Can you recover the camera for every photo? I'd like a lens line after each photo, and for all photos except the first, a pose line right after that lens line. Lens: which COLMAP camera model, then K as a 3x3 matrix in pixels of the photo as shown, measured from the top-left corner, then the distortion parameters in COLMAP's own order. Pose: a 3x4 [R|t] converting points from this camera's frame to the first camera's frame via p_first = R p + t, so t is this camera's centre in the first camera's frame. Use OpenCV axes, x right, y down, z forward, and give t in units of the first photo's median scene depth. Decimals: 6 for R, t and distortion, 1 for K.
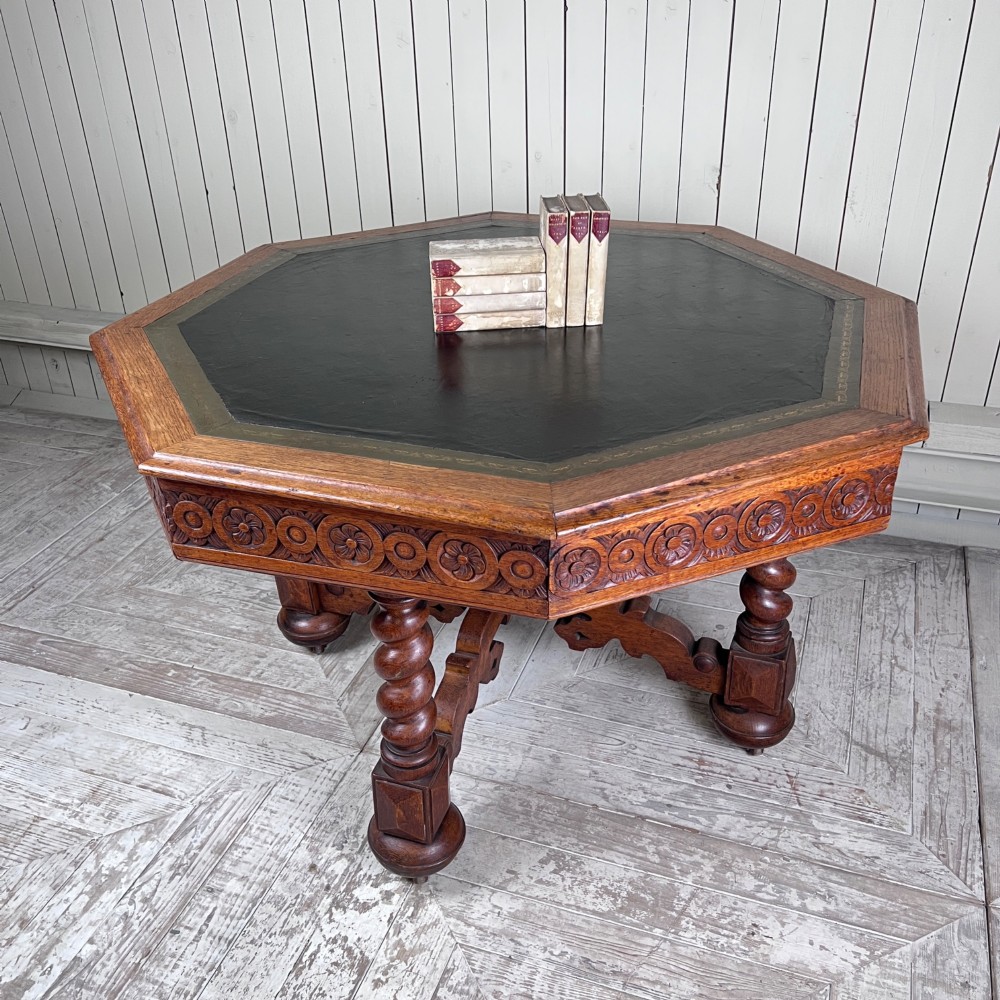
lens RADIAL K [[995.1, 0, 504.5], [0, 995.1, 503.4], [0, 0, 1]] dist [0.011084, 0.000000]
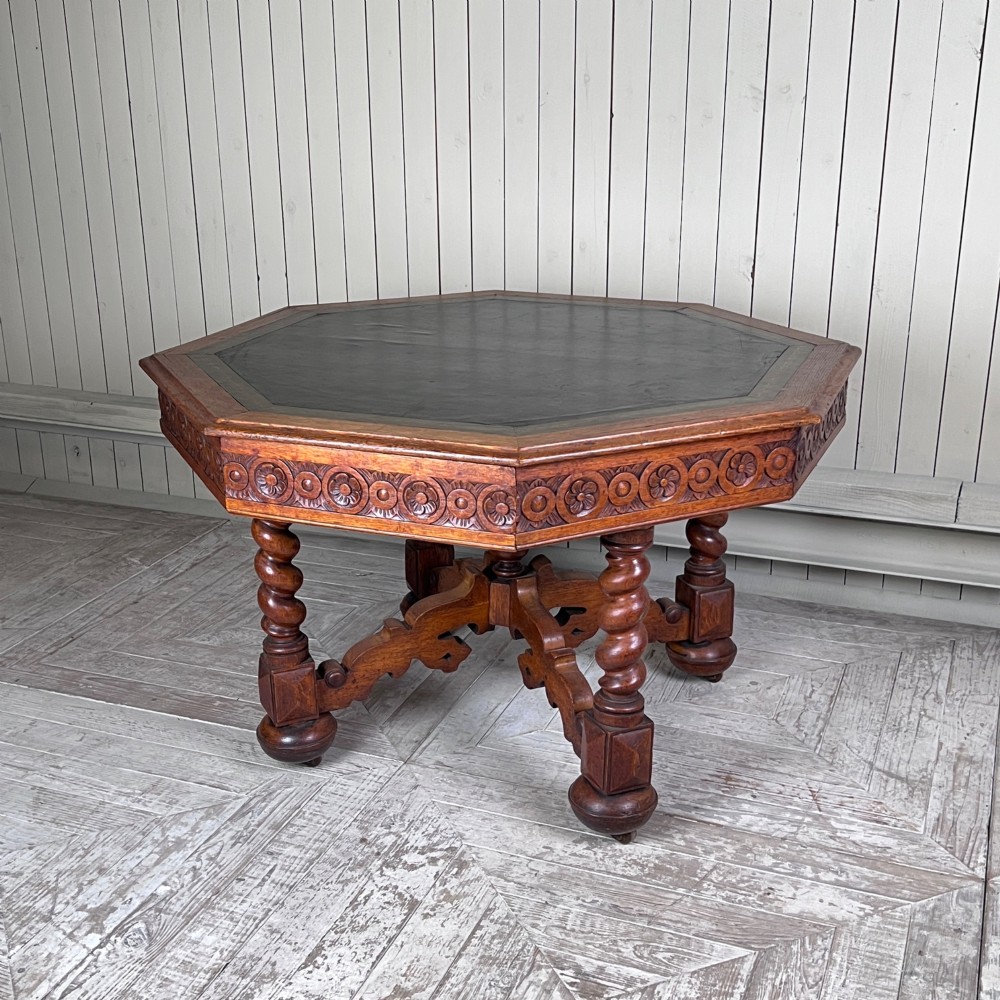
lens RADIAL K [[1309.5, 0, 498.1], [0, 1309.5, 499.2], [0, 0, 1]] dist [0.051643, 0.000000]
pose [[0.999311, 0.029299, -0.022771, -0.025269], [-0.033100, 0.981198, -0.190144, 0.272848], [0.016772, 0.190767, 0.981492, -0.474804]]
